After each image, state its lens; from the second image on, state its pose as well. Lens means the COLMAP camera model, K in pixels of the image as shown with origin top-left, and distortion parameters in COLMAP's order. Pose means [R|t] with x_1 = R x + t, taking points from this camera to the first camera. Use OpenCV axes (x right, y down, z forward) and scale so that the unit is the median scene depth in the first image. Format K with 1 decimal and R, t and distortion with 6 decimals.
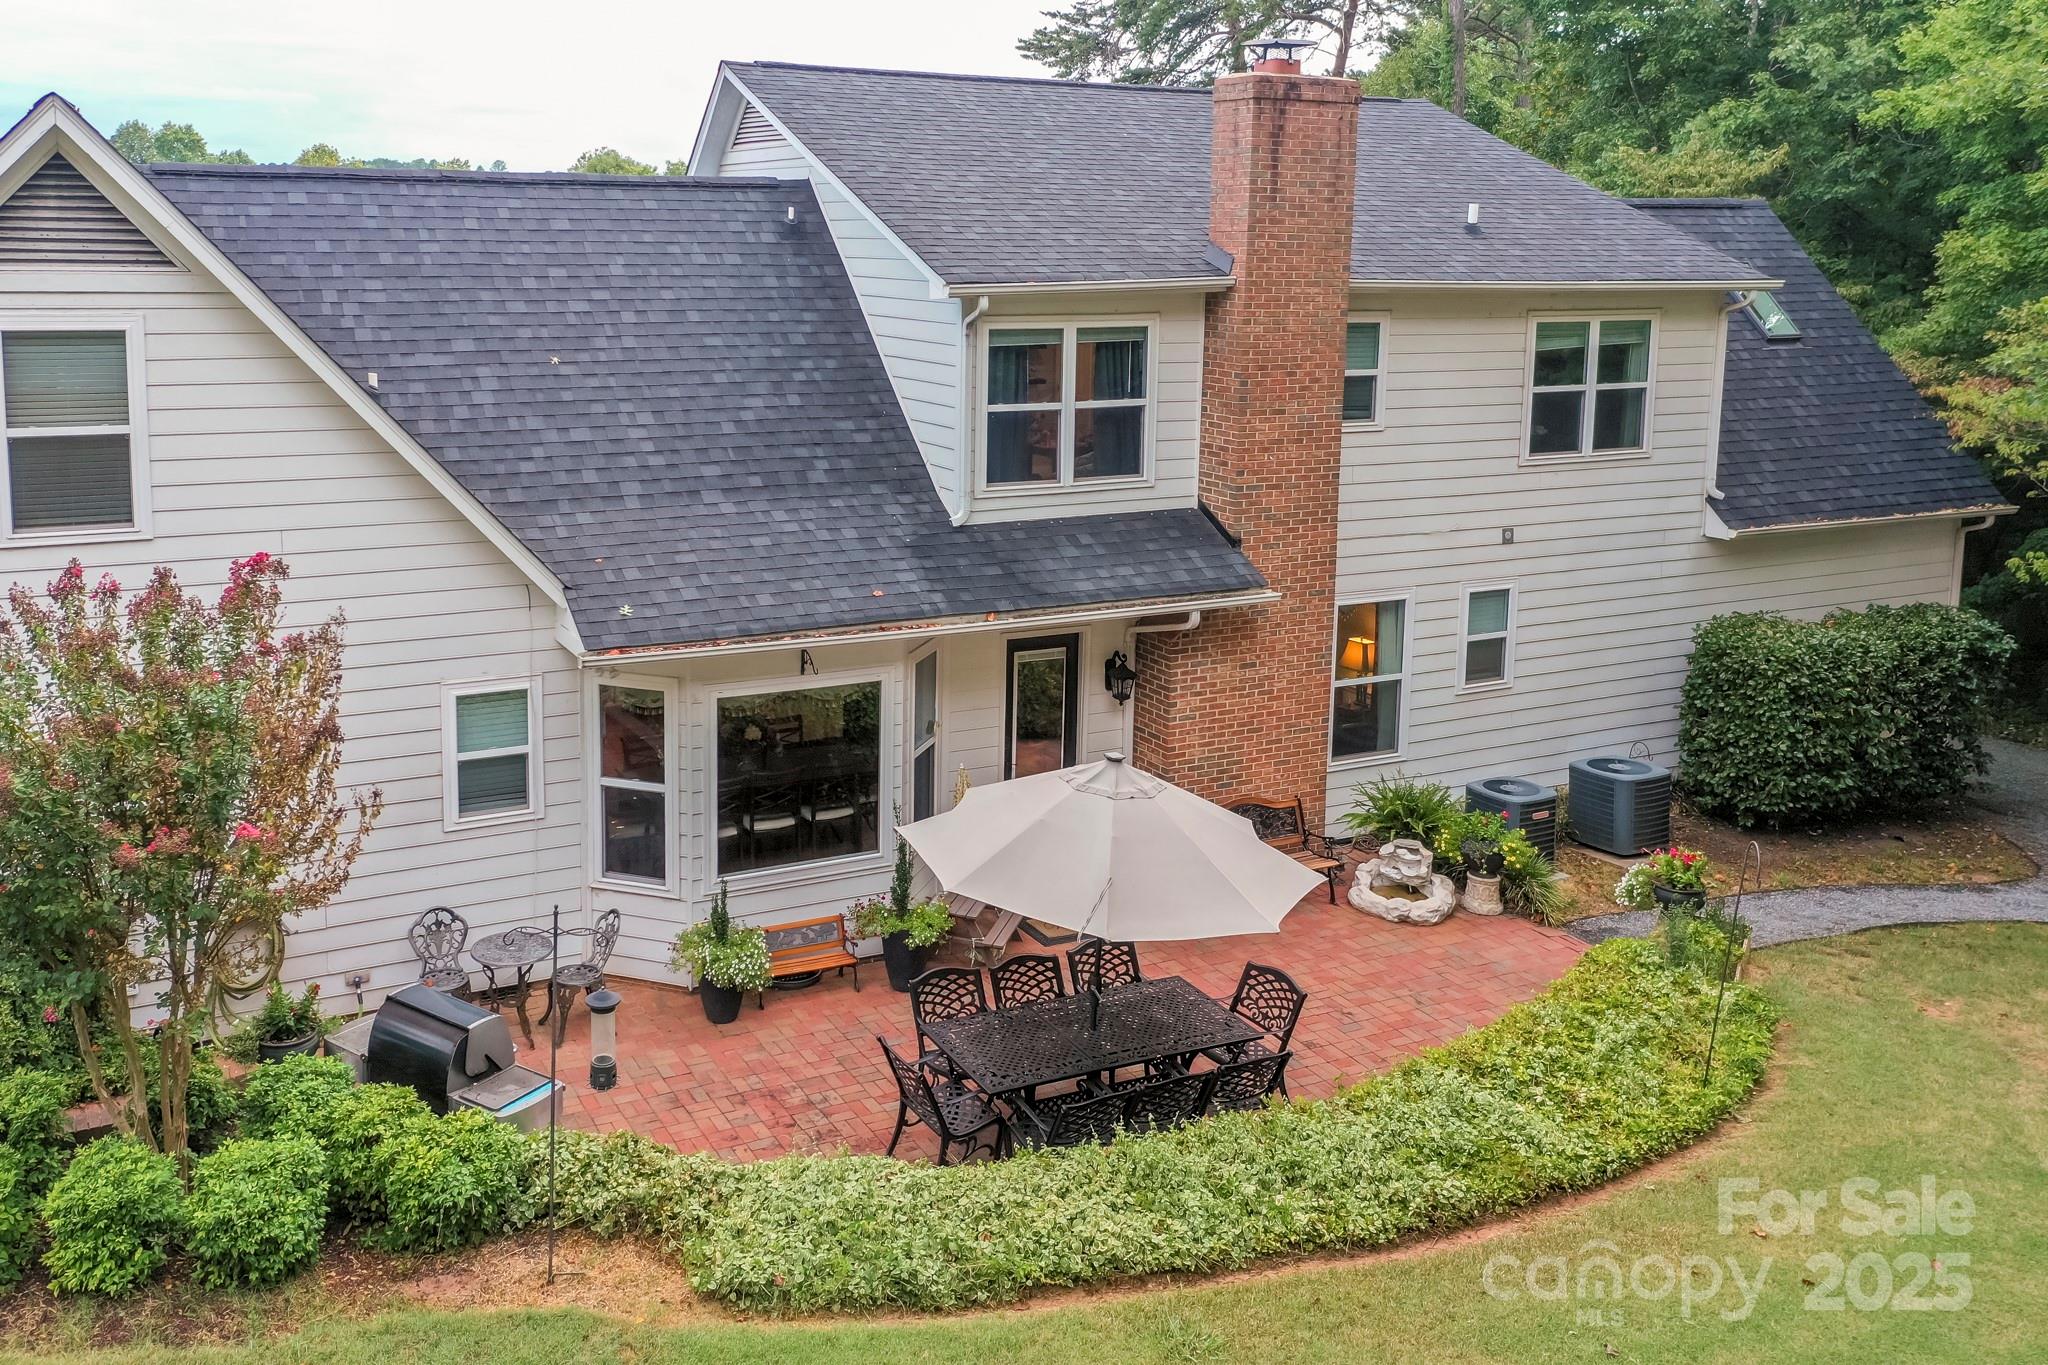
lens RADIAL K [[1649.1, 0, 836.7], [0, 1649.1, 412.9], [0, 0, 1]] dist [0.016169, 0.006434]
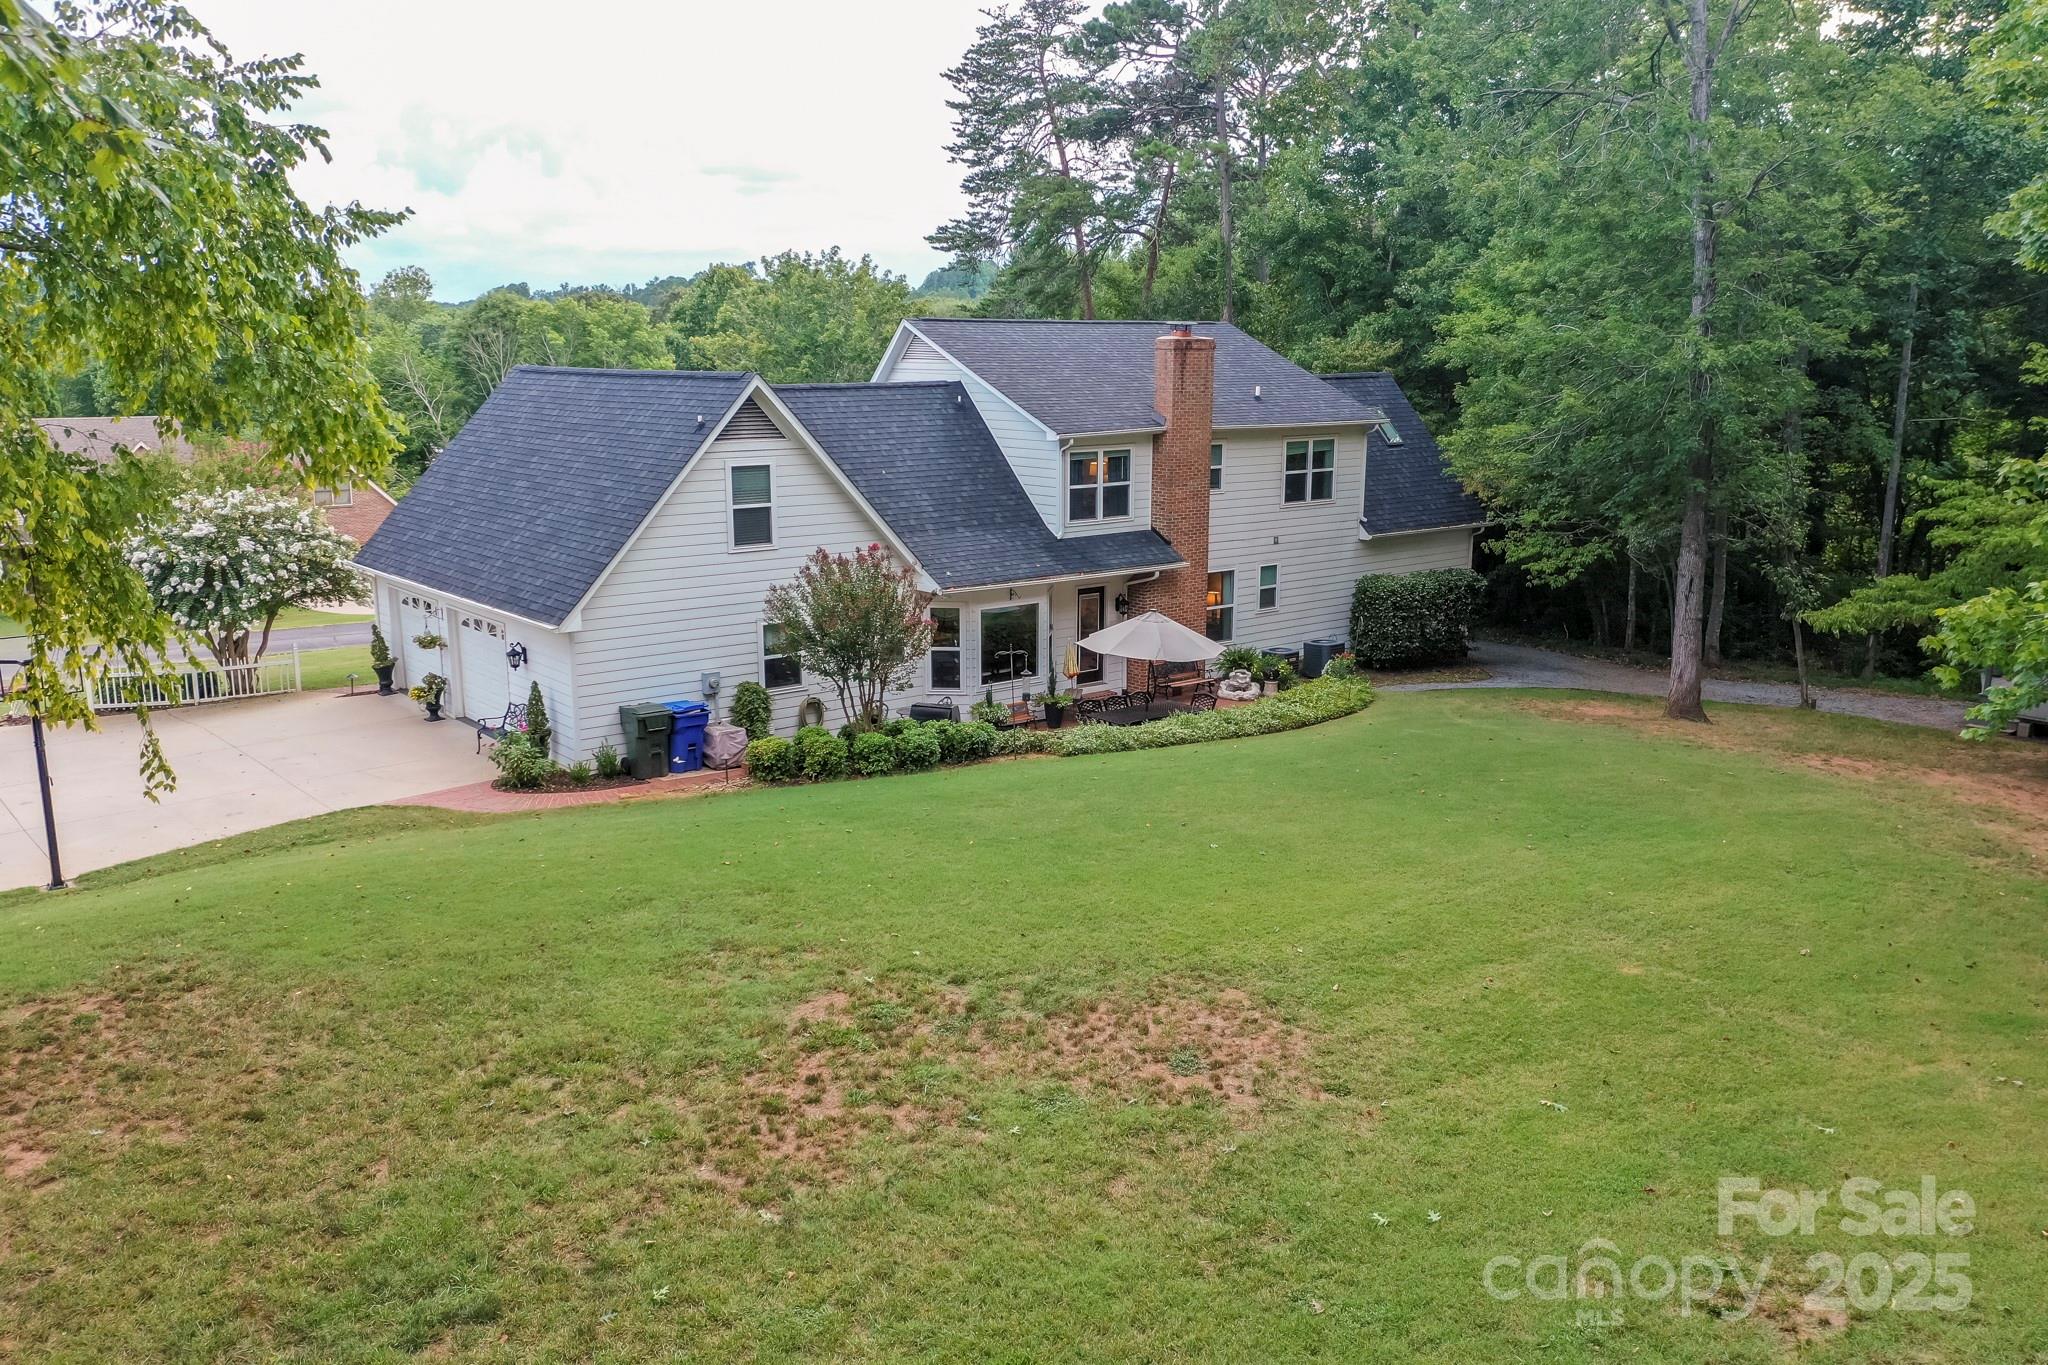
lens RADIAL K [[1630.5, 0, 1024.0], [0, 1630.5, 682.5], [0, 0, 1]] dist [0.008690, 0.000506]
pose [[0.966802, -0.061751, 0.247952, -0.495850], [0.036607, 0.993822, 0.104771, 0.024263], [-0.252890, -0.092216, 0.963090, -1.082021]]
